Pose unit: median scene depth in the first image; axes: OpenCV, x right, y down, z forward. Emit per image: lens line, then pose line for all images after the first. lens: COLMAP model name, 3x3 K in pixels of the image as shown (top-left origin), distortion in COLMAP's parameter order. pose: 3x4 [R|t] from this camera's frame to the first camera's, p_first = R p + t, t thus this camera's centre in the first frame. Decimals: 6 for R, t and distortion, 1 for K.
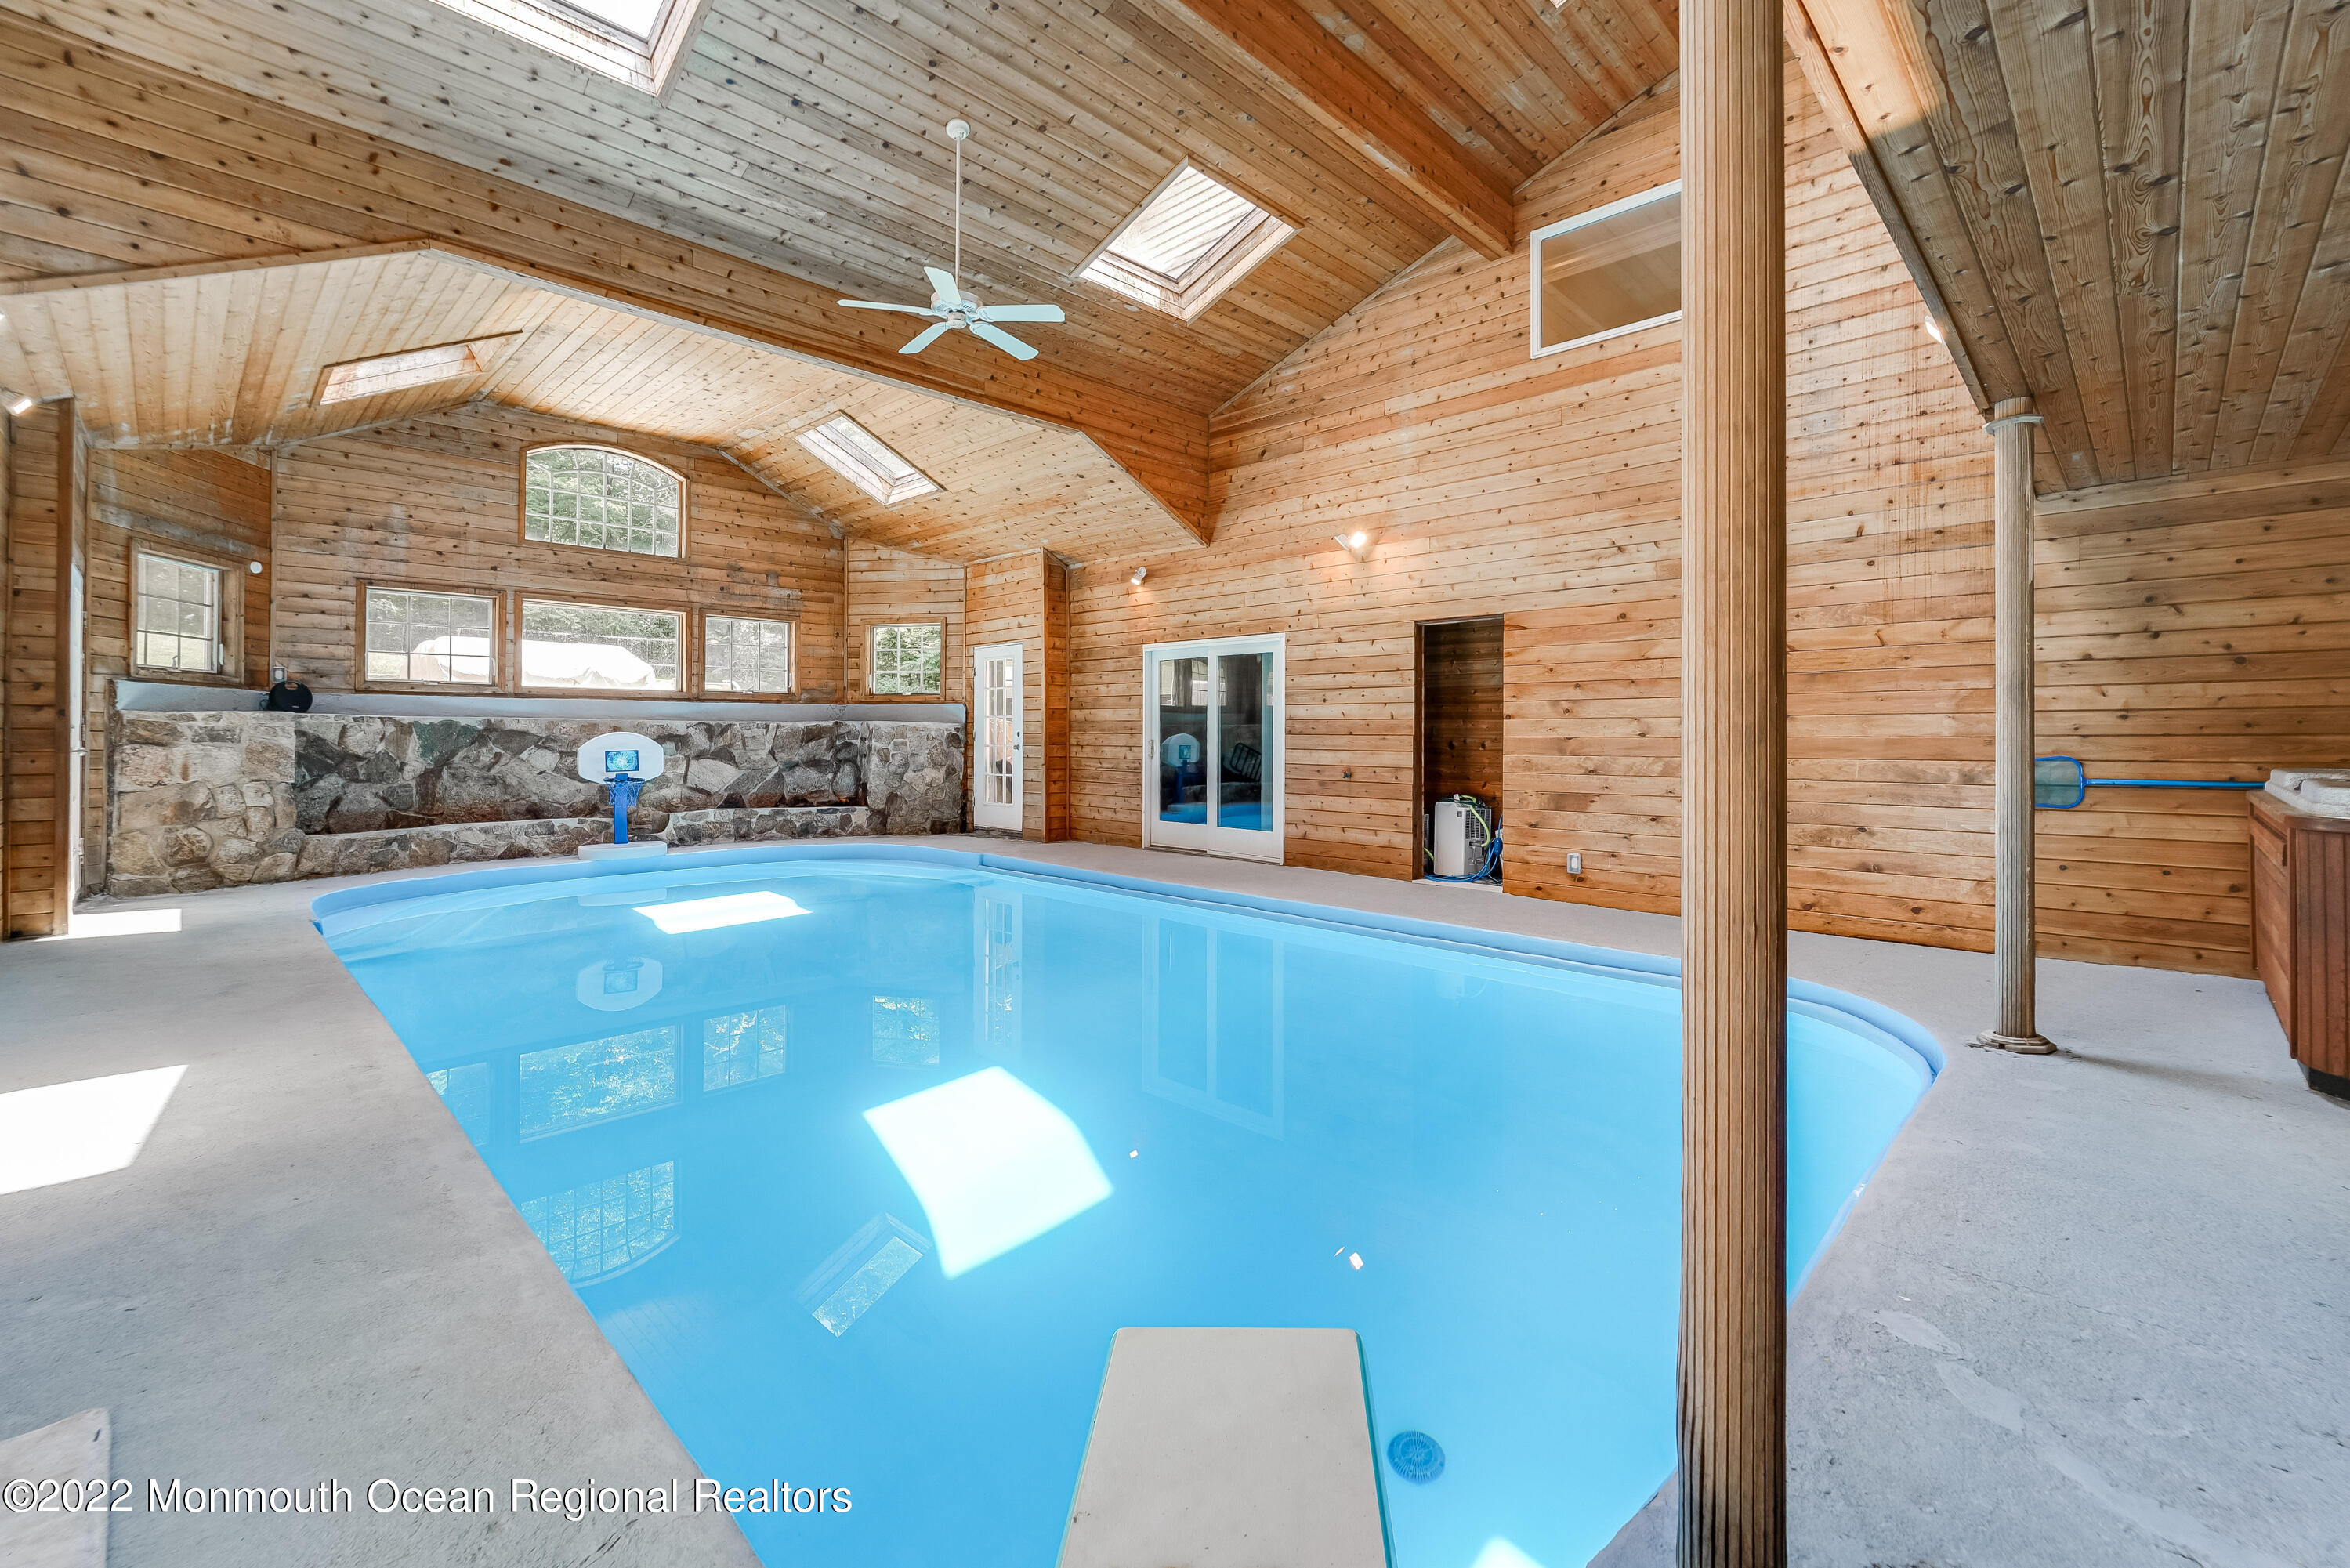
lens RADIAL K [[992.7, 0, 1174.0], [0, 992.7, 735.1], [0, 0, 1]] dist [-0.000258, -0.000013]
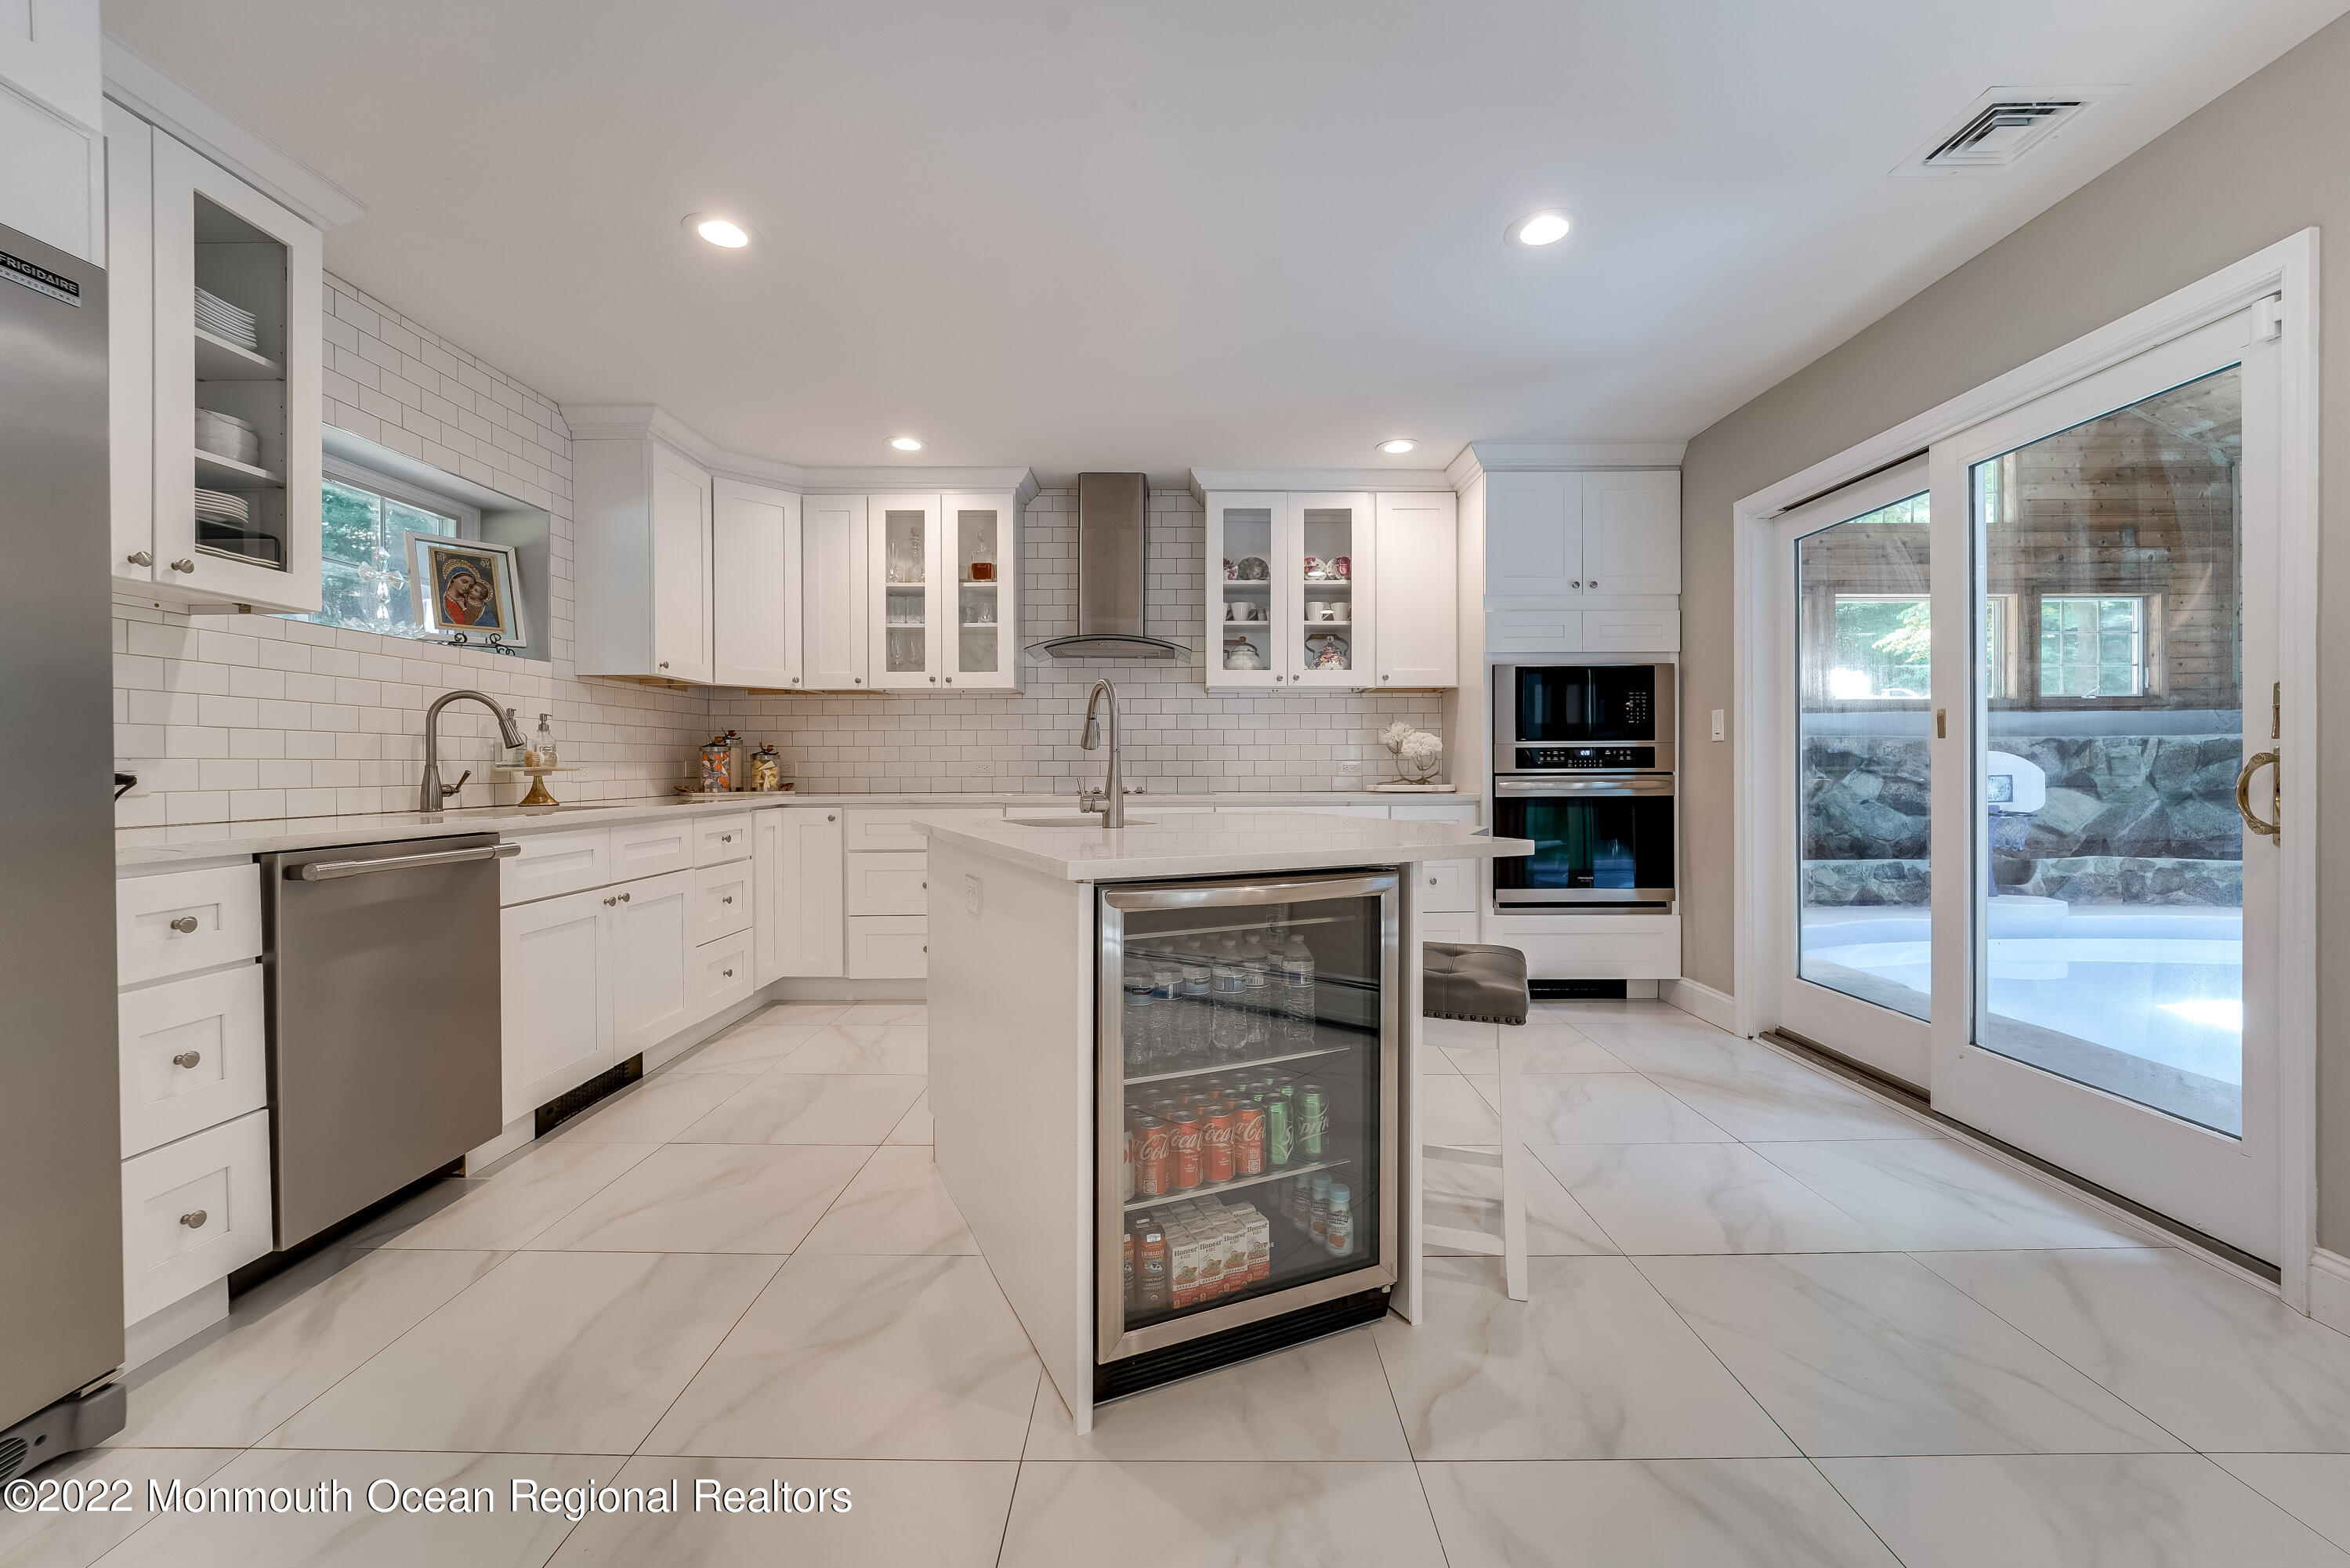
lens RADIAL K [[992.7, 0, 1176.4], [0, 992.7, 774.0], [0, 0, 1]] dist [-0.000258, -0.000013]
pose [[0.697664, 0.002674, -0.716420, -0.399094], [0.006439, 0.999929, 0.010002, 0.002315], [0.716396, -0.011592, 0.697597, 0.010469]]
